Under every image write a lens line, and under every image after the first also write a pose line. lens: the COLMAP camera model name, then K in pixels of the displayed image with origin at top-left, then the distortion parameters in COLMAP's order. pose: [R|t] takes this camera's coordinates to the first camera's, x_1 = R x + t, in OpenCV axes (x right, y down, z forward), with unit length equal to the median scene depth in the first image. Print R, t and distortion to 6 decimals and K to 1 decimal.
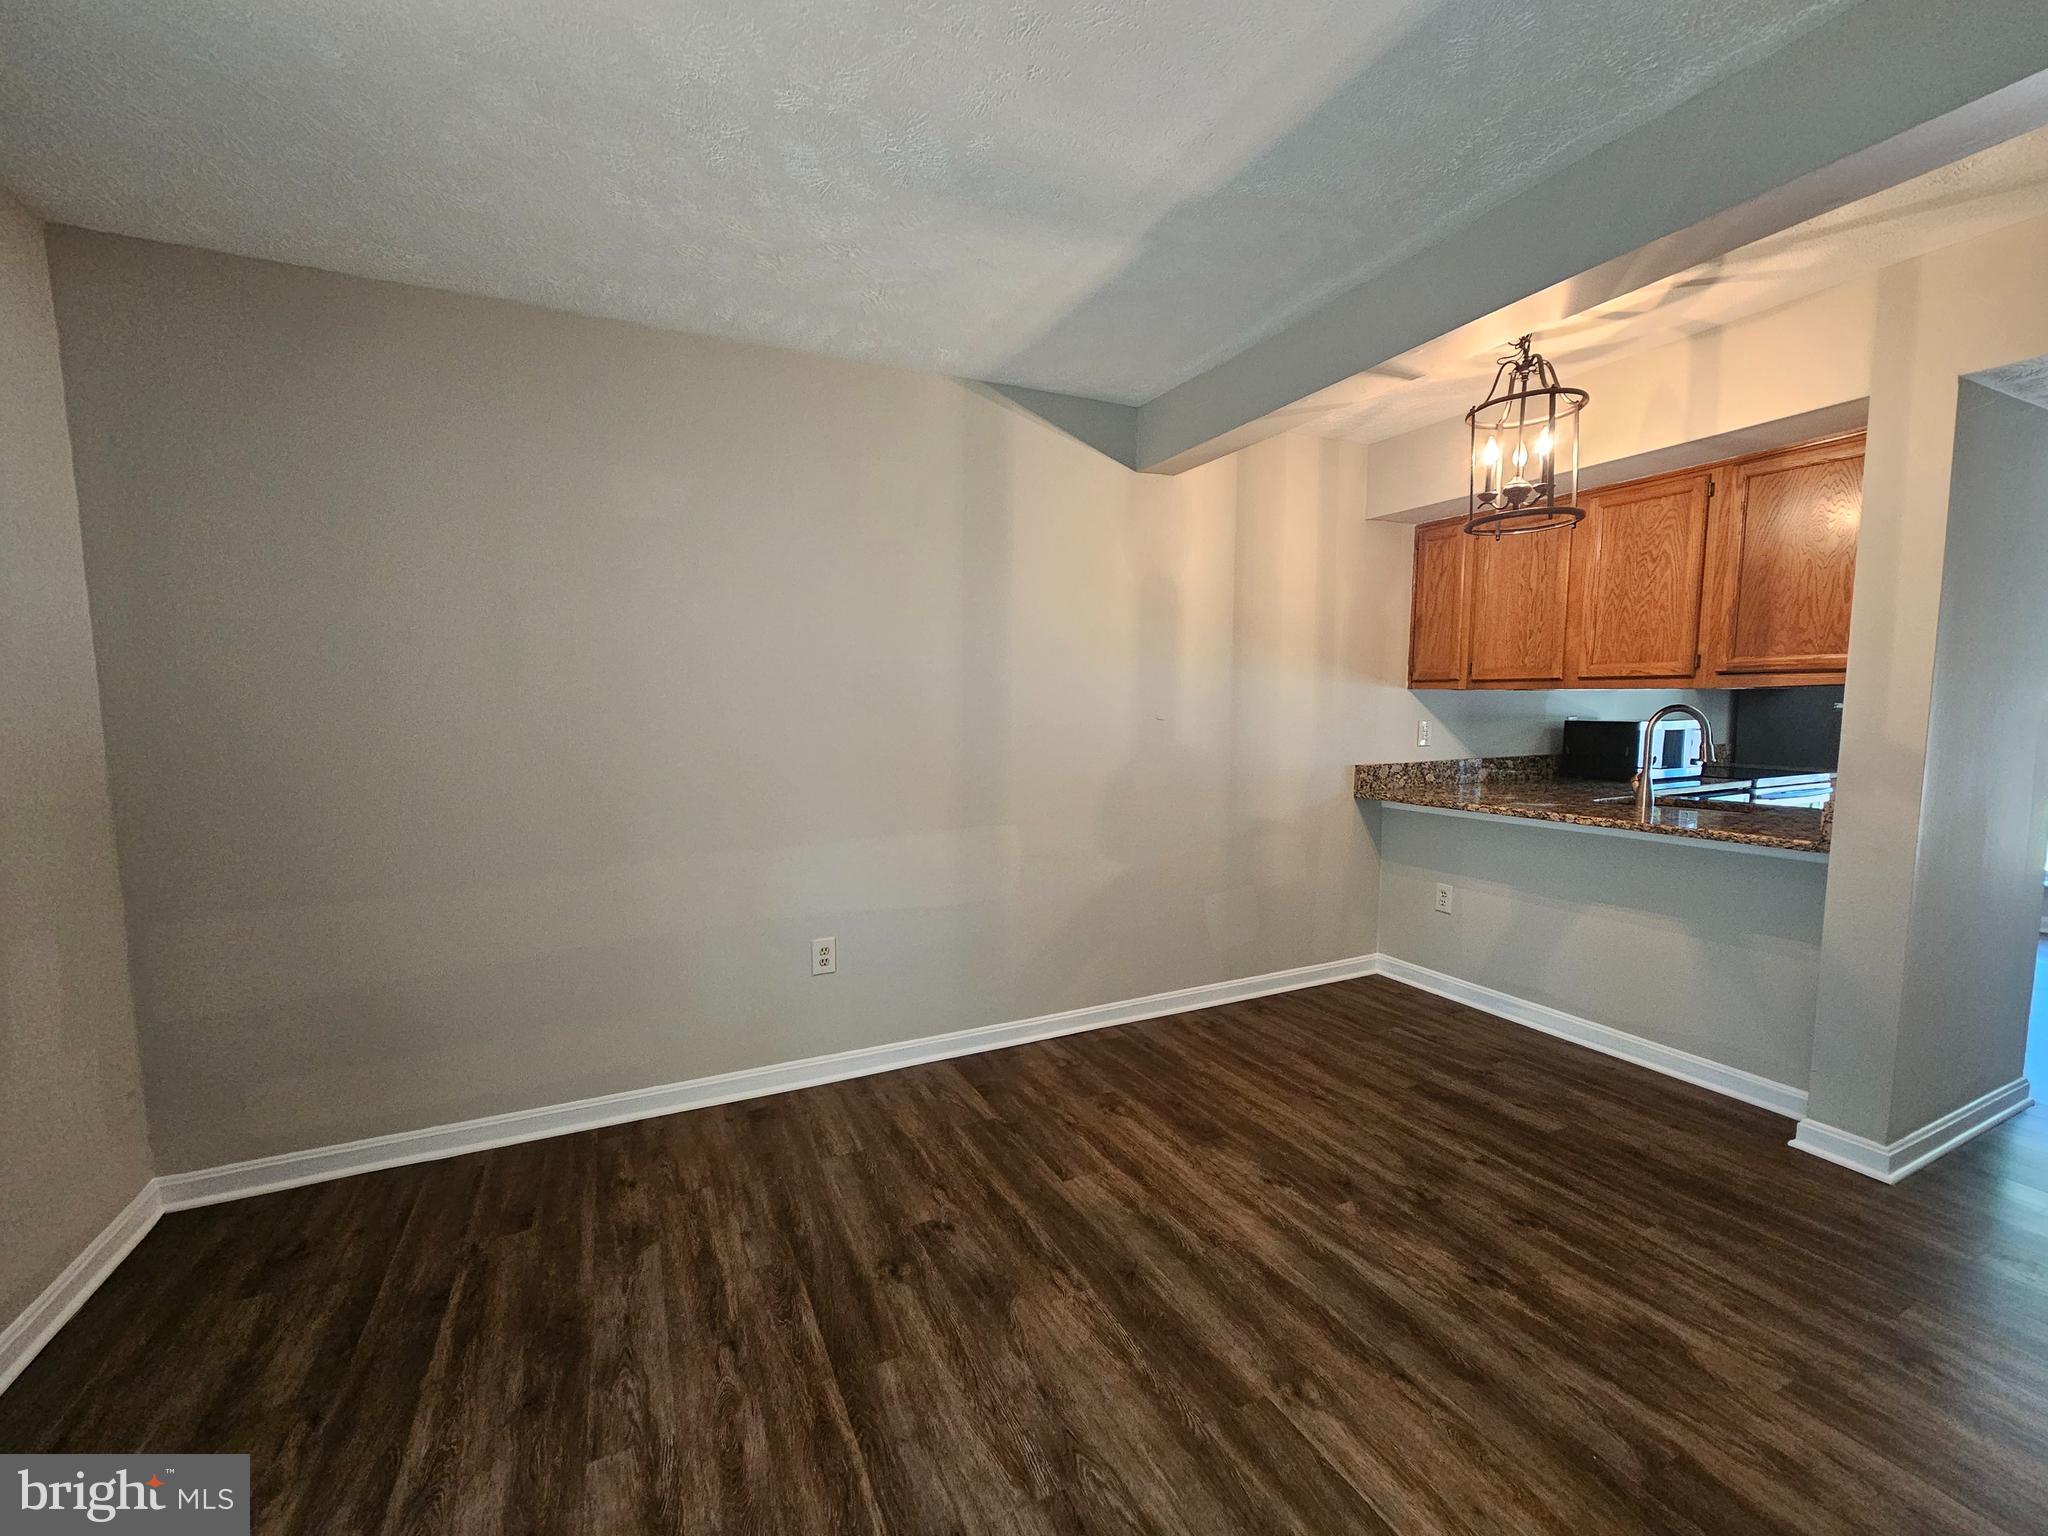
lens RADIAL K [[835.3, 0, 1019.4], [0, 835.3, 778.7], [0, 0, 1]] dist [-0.001710, -0.002324]
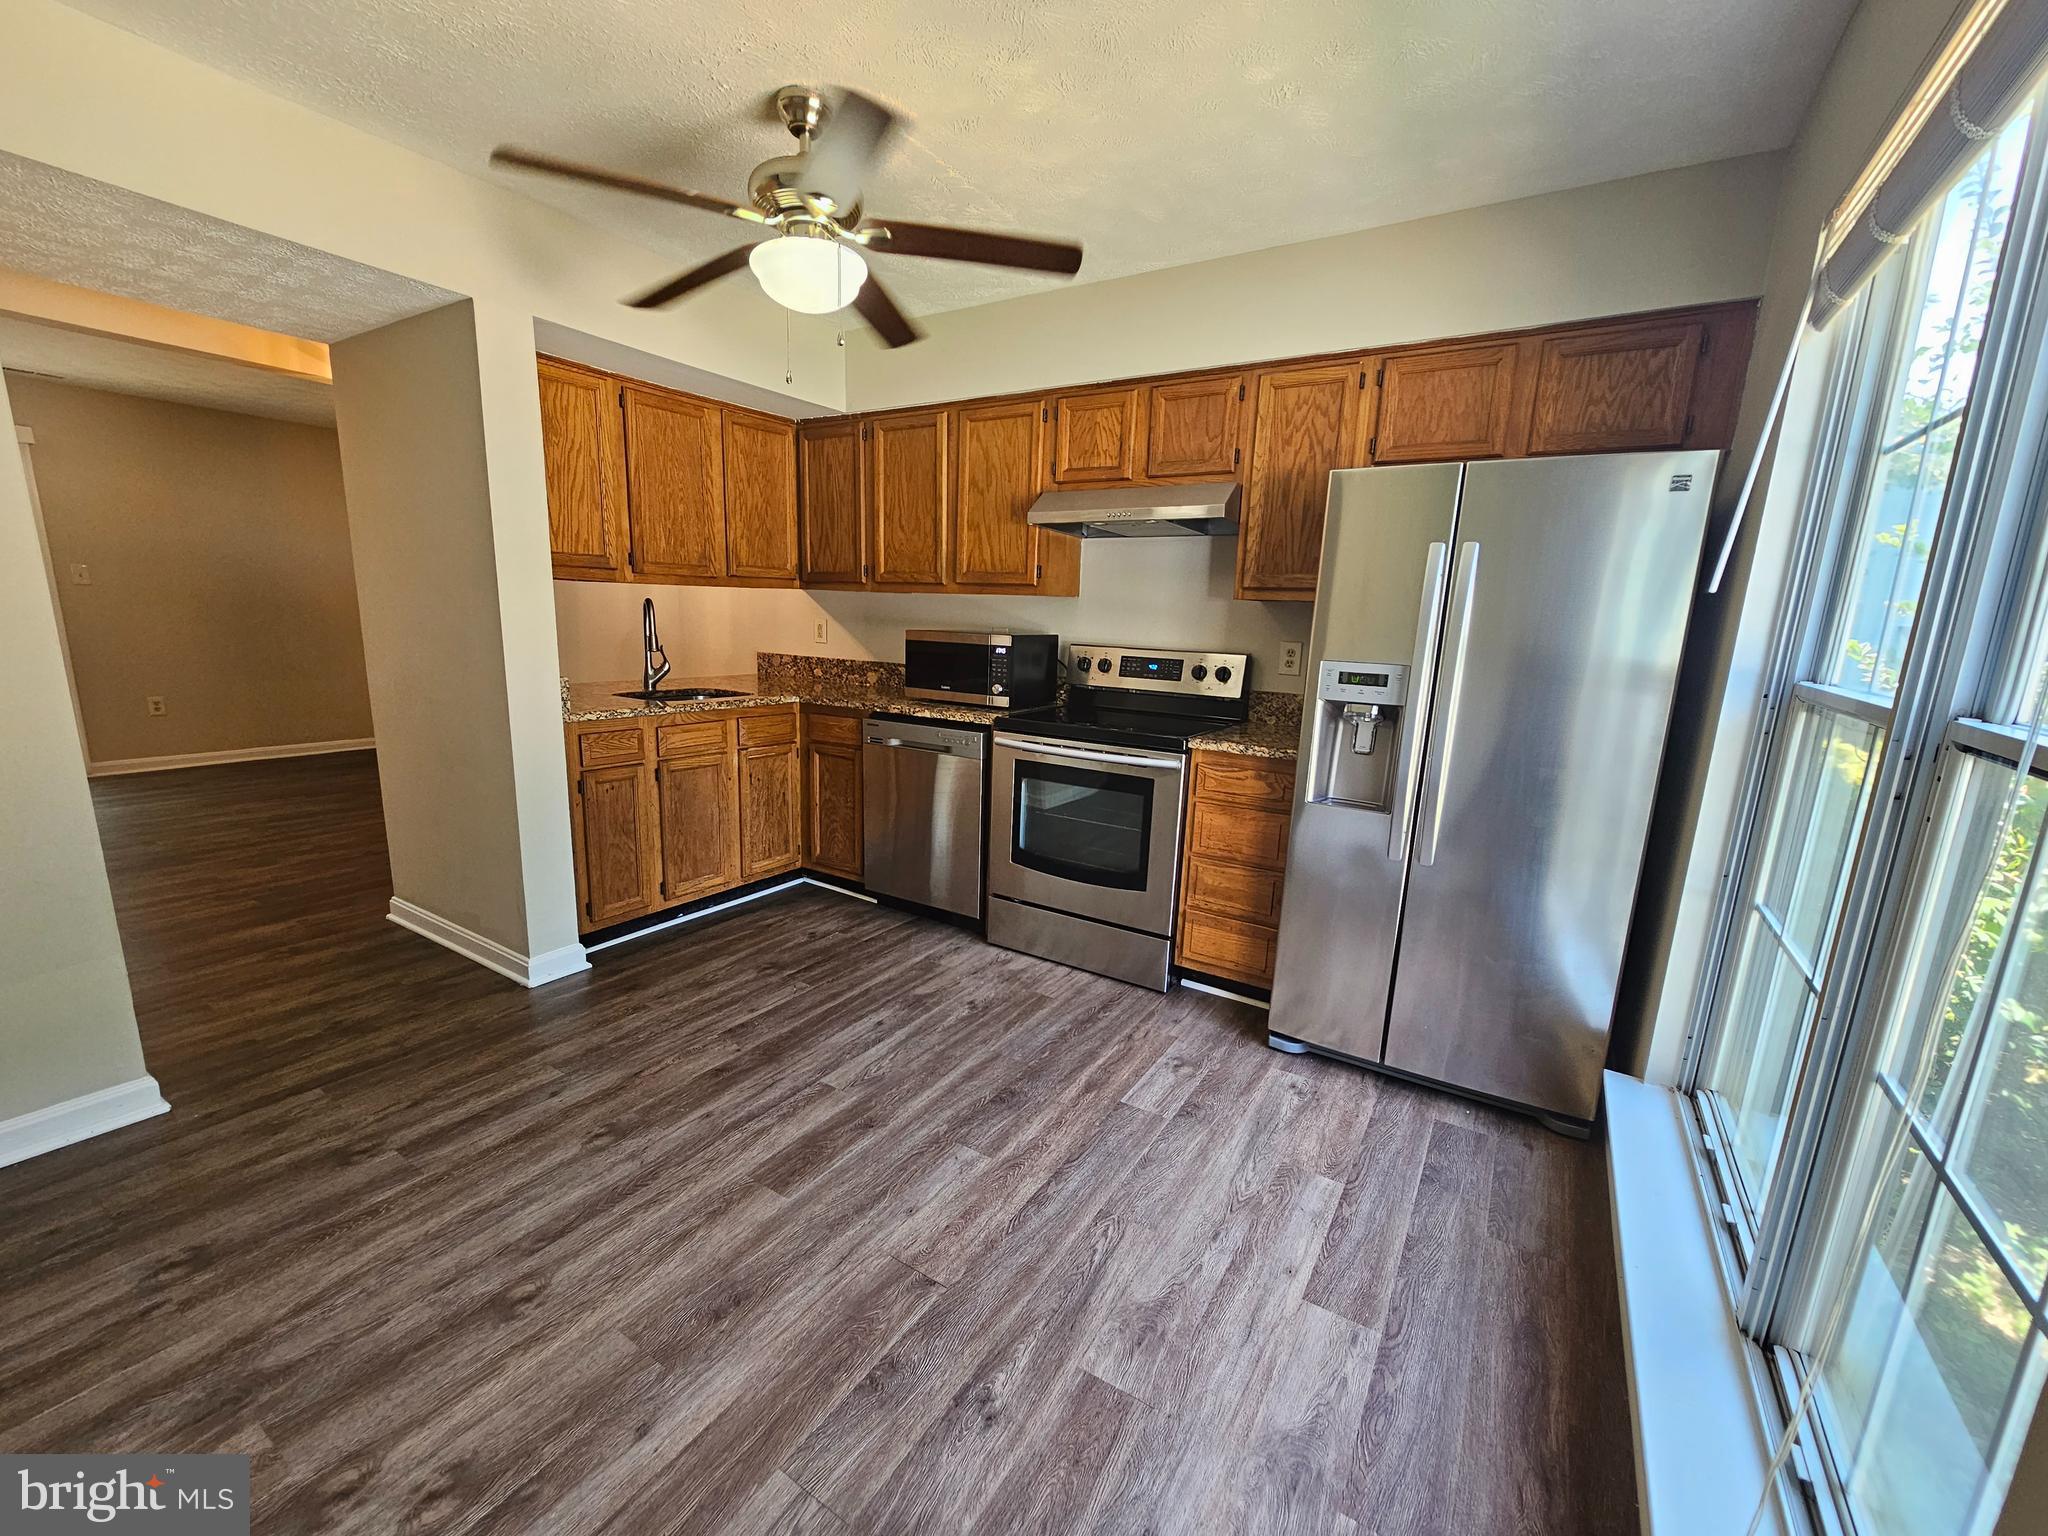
lens RADIAL K [[835.3, 0, 1028.1], [0, 835.3, 774.9], [0, 0, 1]] dist [-0.001710, -0.002324]
pose [[0.533469, 0.194745, -0.823095, 1.587653], [-0.116148, 0.980781, 0.156776, -0.073913], [0.837807, 0.011965, 0.545836, 0.646271]]
